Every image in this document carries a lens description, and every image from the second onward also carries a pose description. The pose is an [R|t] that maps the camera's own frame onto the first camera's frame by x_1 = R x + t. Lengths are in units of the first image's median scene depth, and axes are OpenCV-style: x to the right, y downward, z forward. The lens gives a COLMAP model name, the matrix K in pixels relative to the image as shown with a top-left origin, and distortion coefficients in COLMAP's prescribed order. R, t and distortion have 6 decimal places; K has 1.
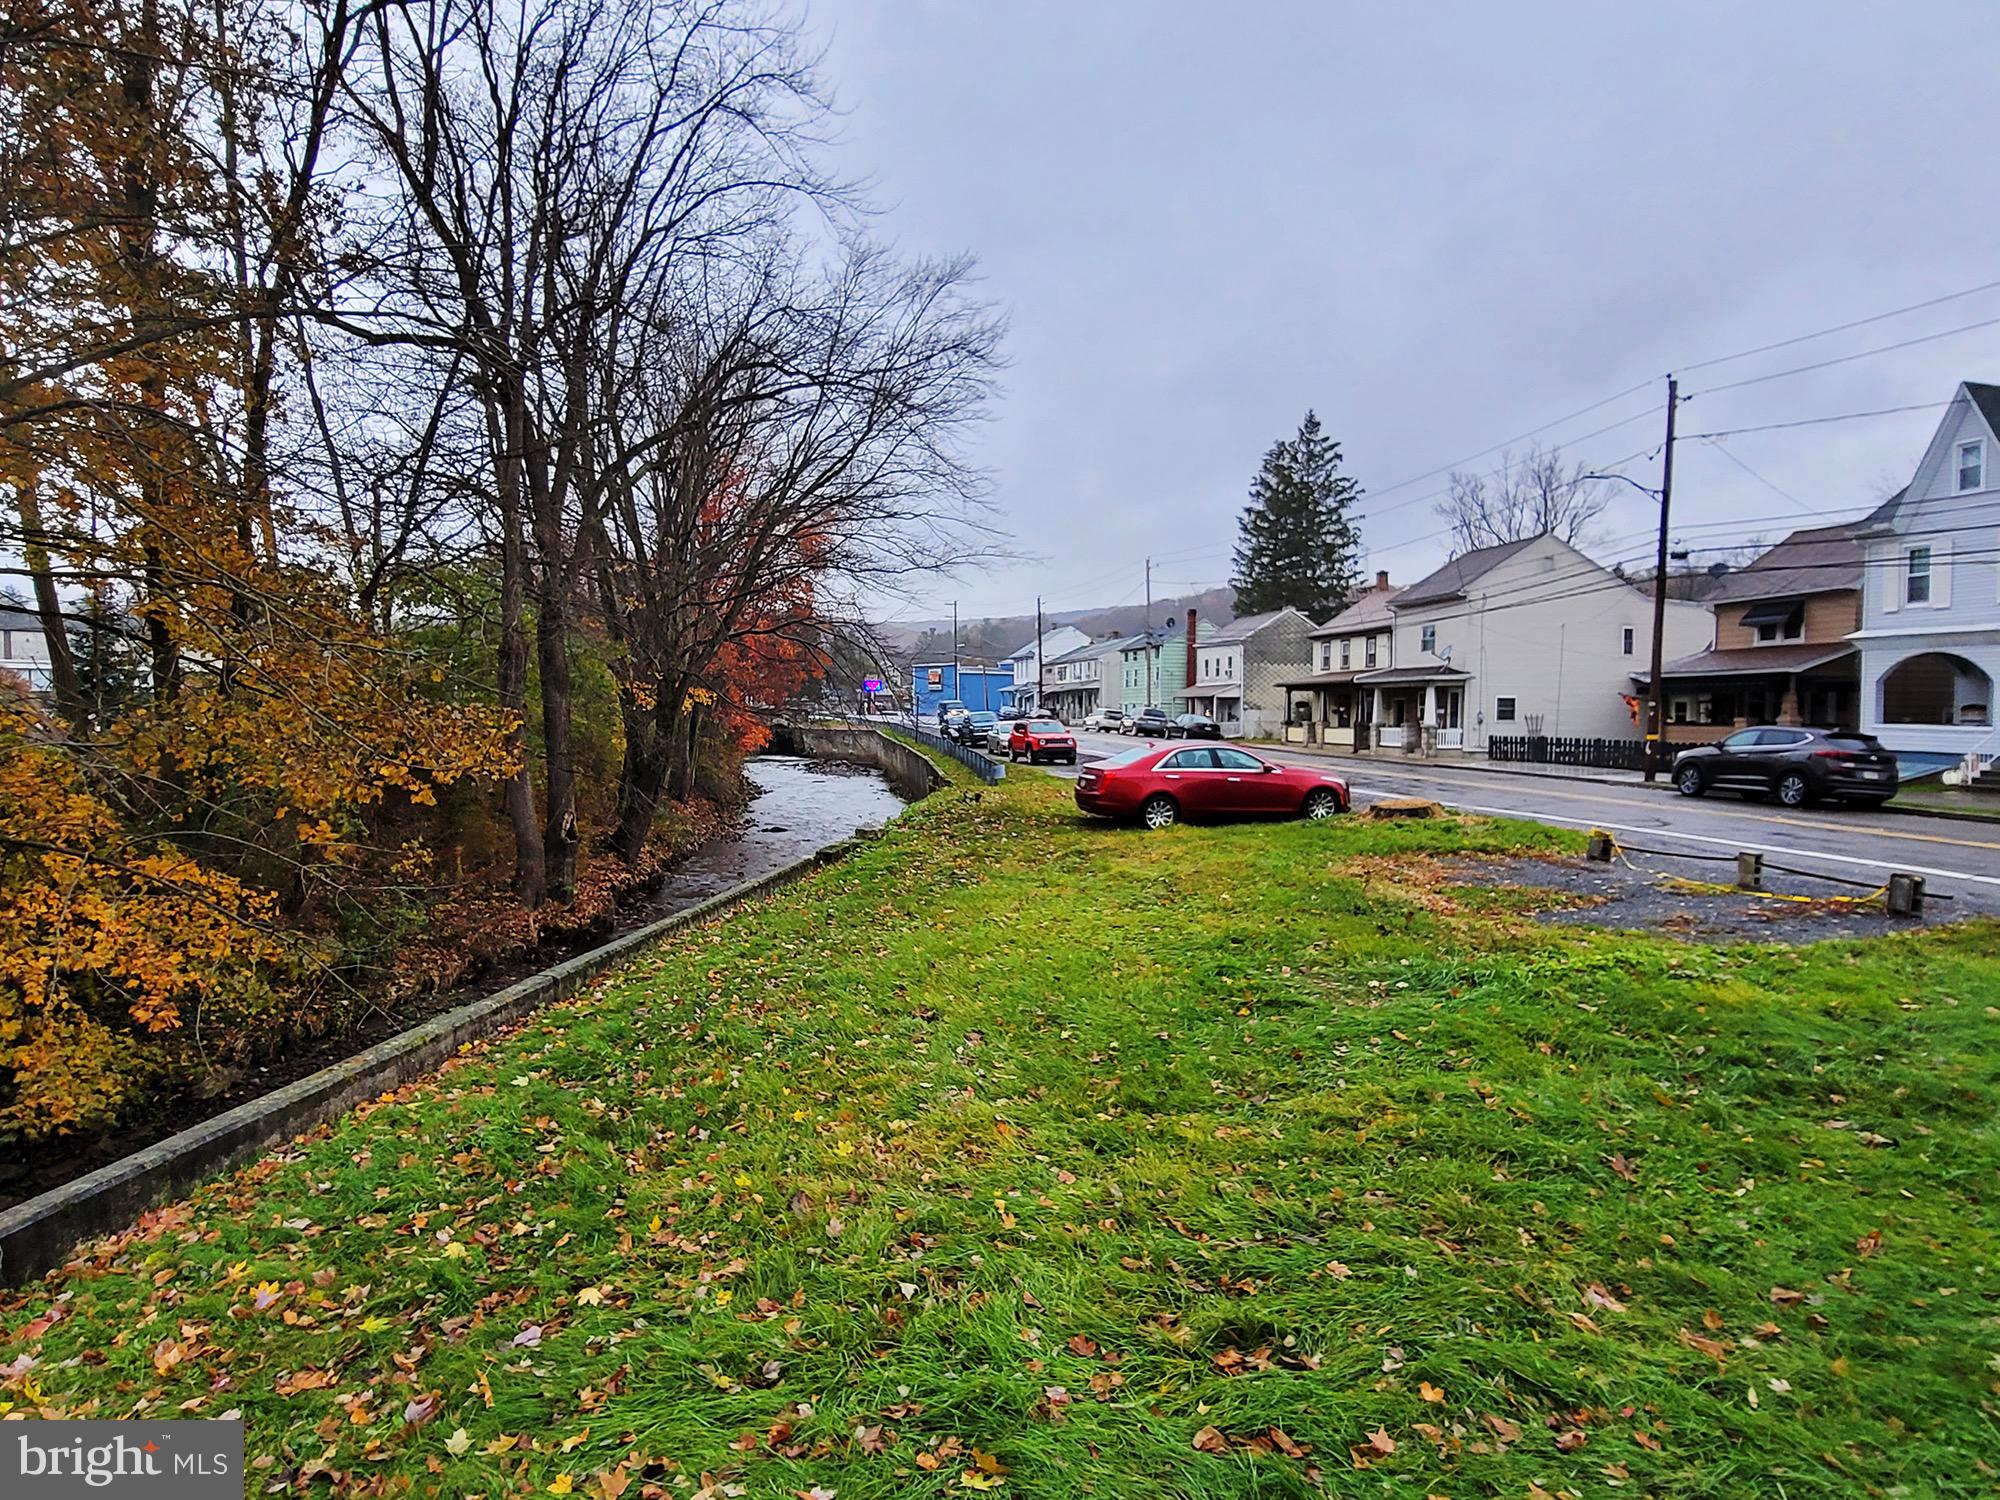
lens RADIAL K [[1155.7, 0, 1006.1], [0, 1155.7, 748.2], [0, 0, 1]] dist [-0.000479, 0.000437]
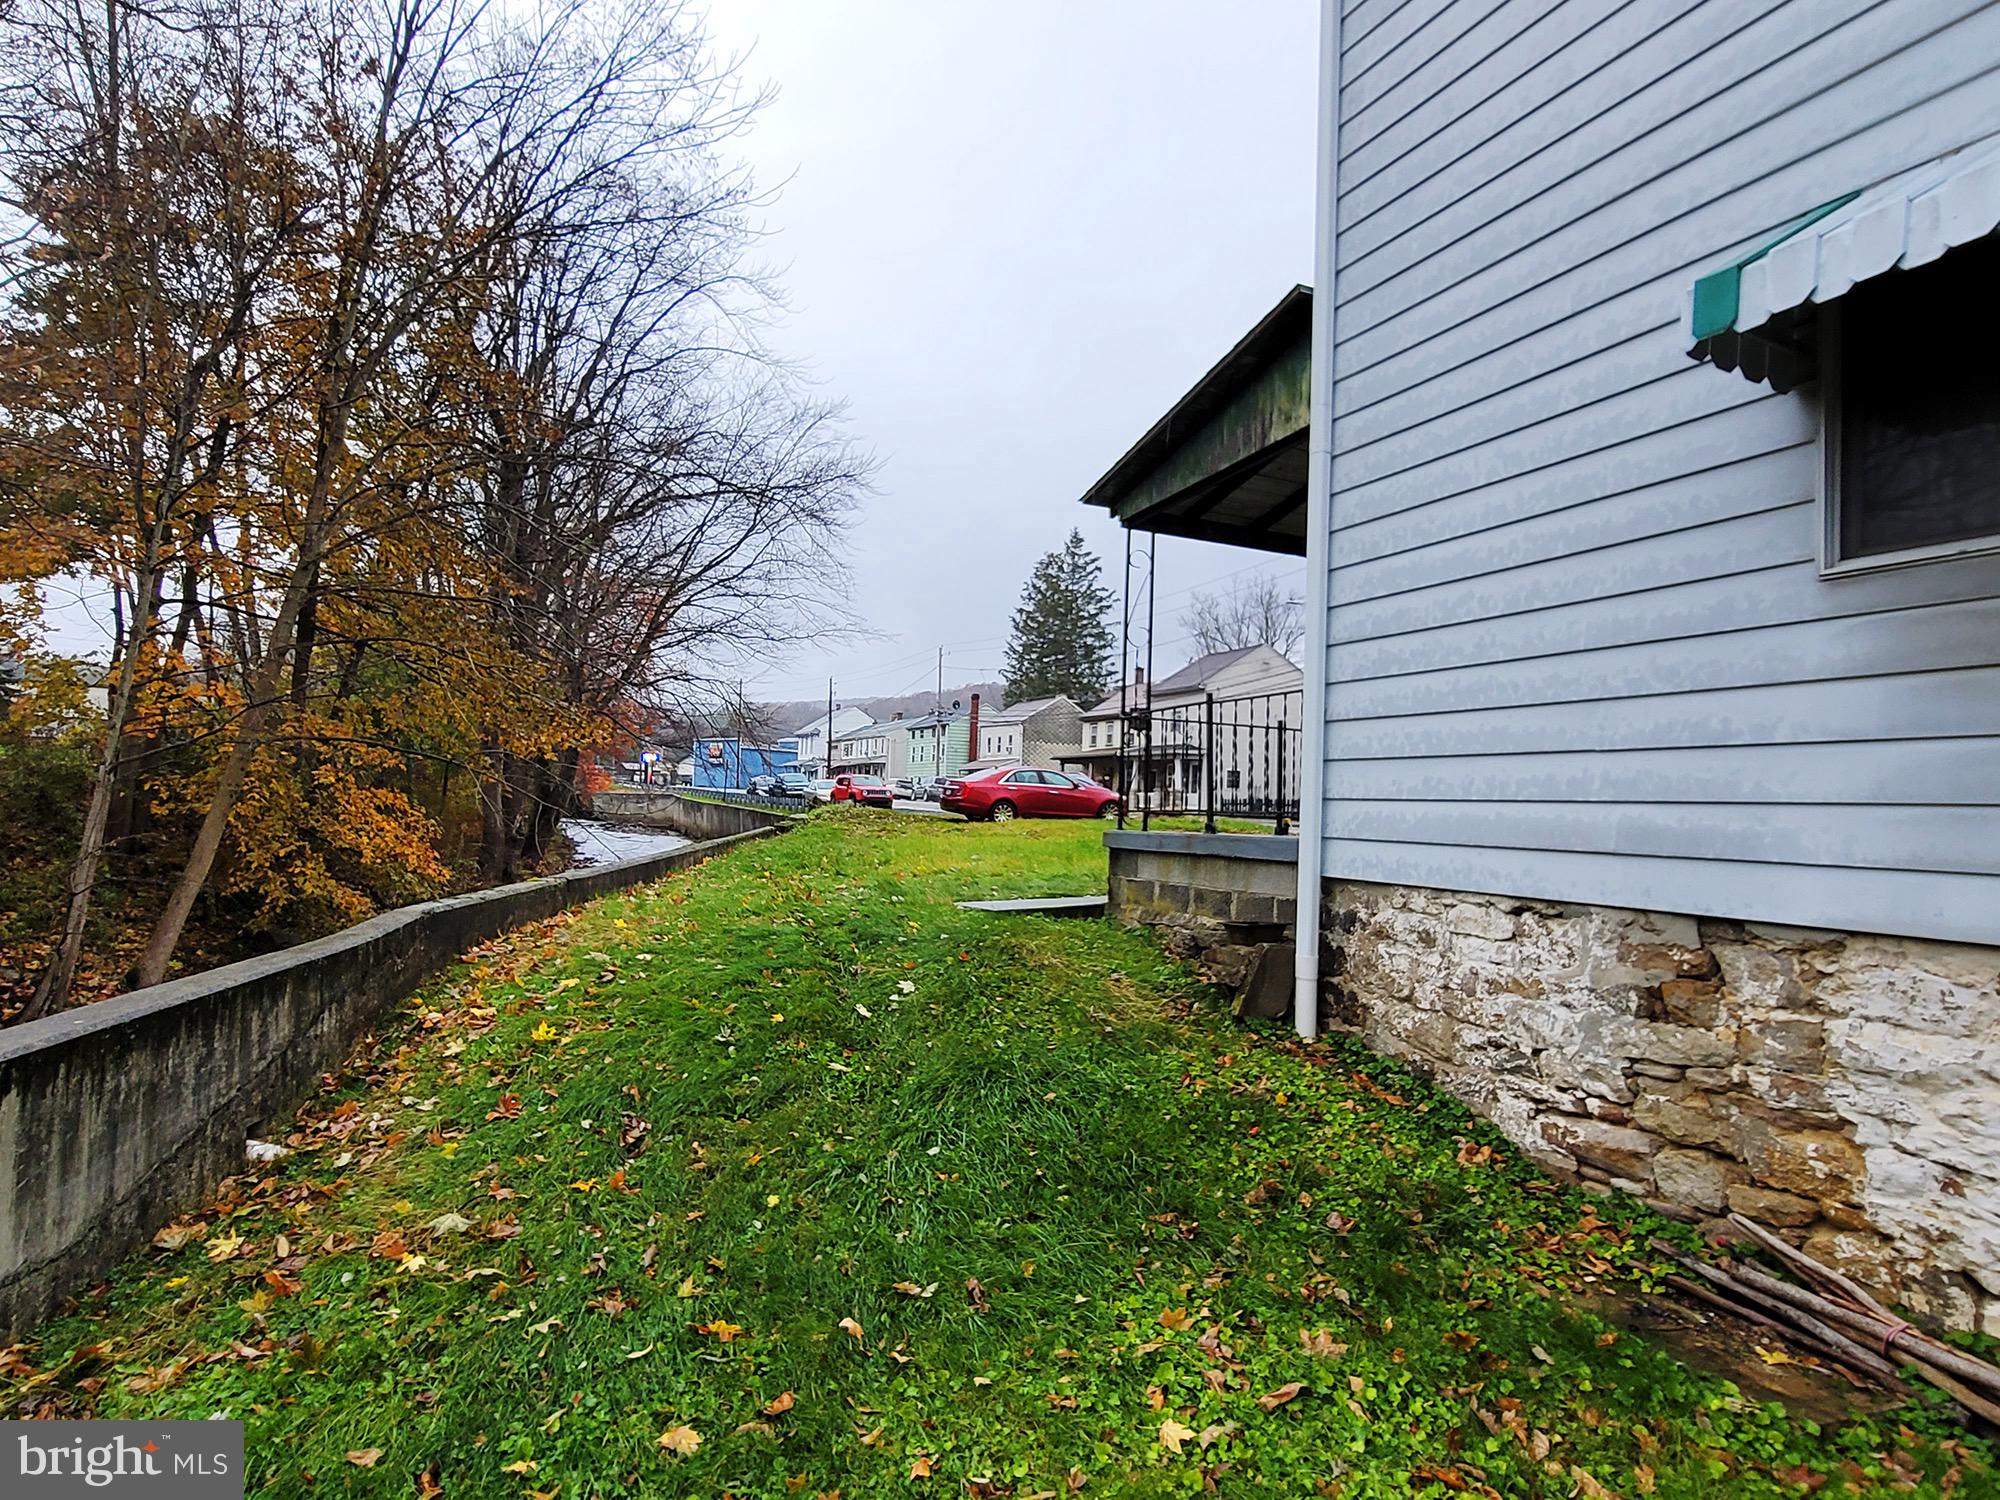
lens RADIAL K [[1155.7, 0, 1006.1], [0, 1155.7, 748.2], [0, 0, 1]] dist [-0.000479, 0.000437]
pose [[0.977347, 0.041074, 0.207618, -0.047824], [-0.024576, 0.996376, -0.081424, 0.026998], [-0.210210, 0.074477, 0.974815, -0.117306]]
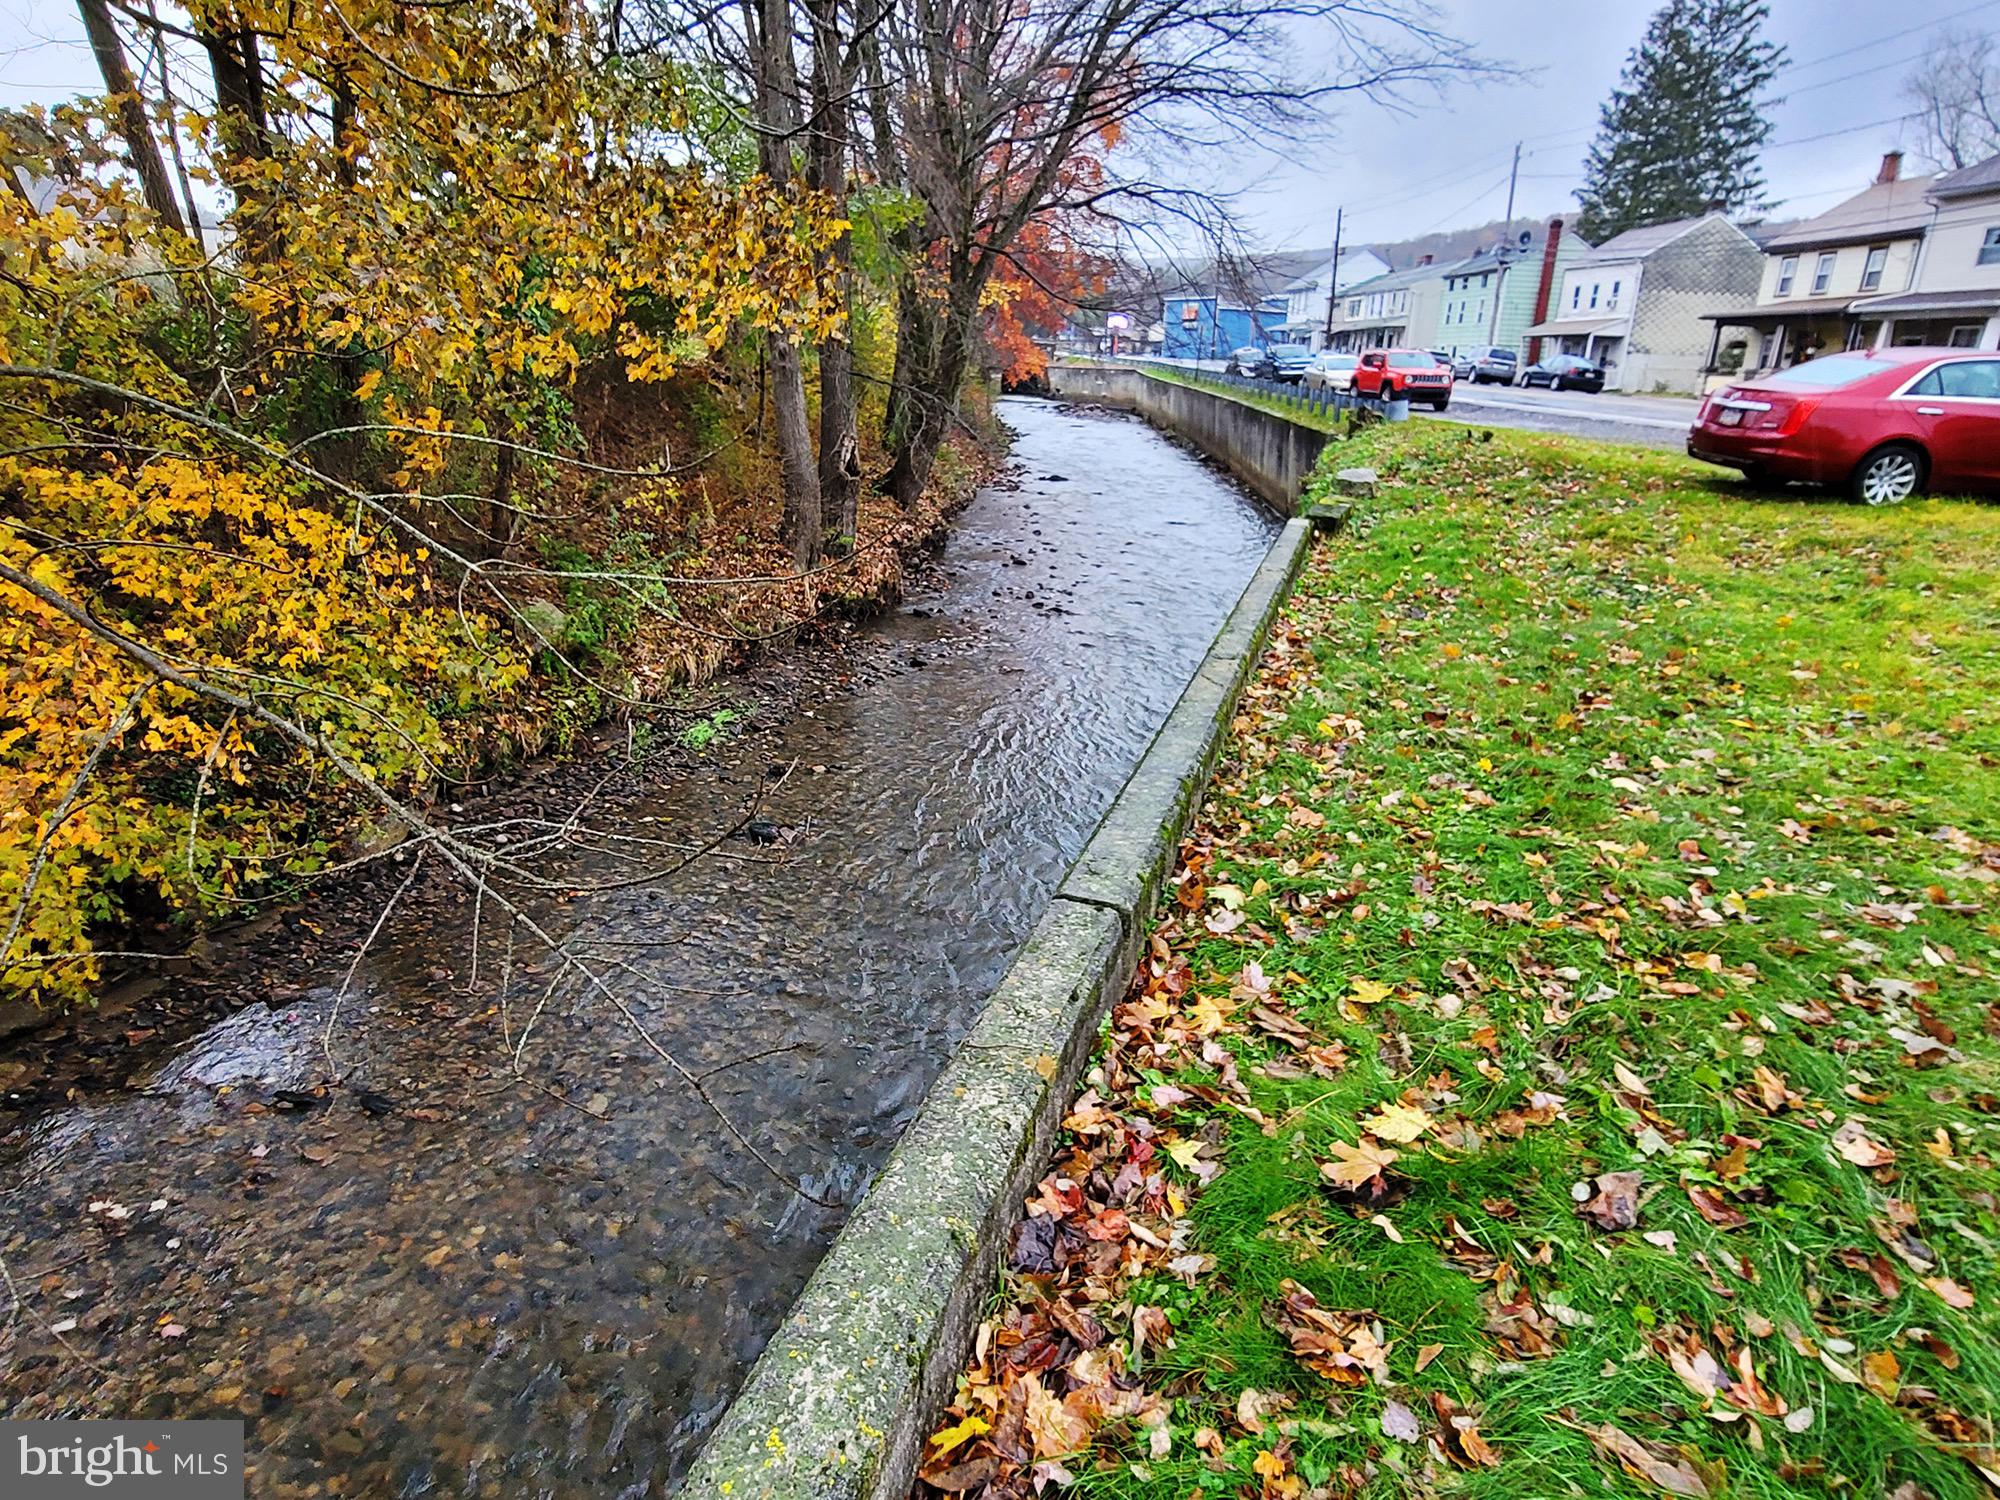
lens RADIAL K [[1155.7, 0, 1006.1], [0, 1155.7, 748.2], [0, 0, 1]] dist [-0.000479, 0.000437]
pose [[0.982533, 0.088795, -0.163536, -0.053832], [-0.037949, 0.955953, 0.291057, 0.010151], [0.182178, -0.279767, 0.942625, 0.103625]]
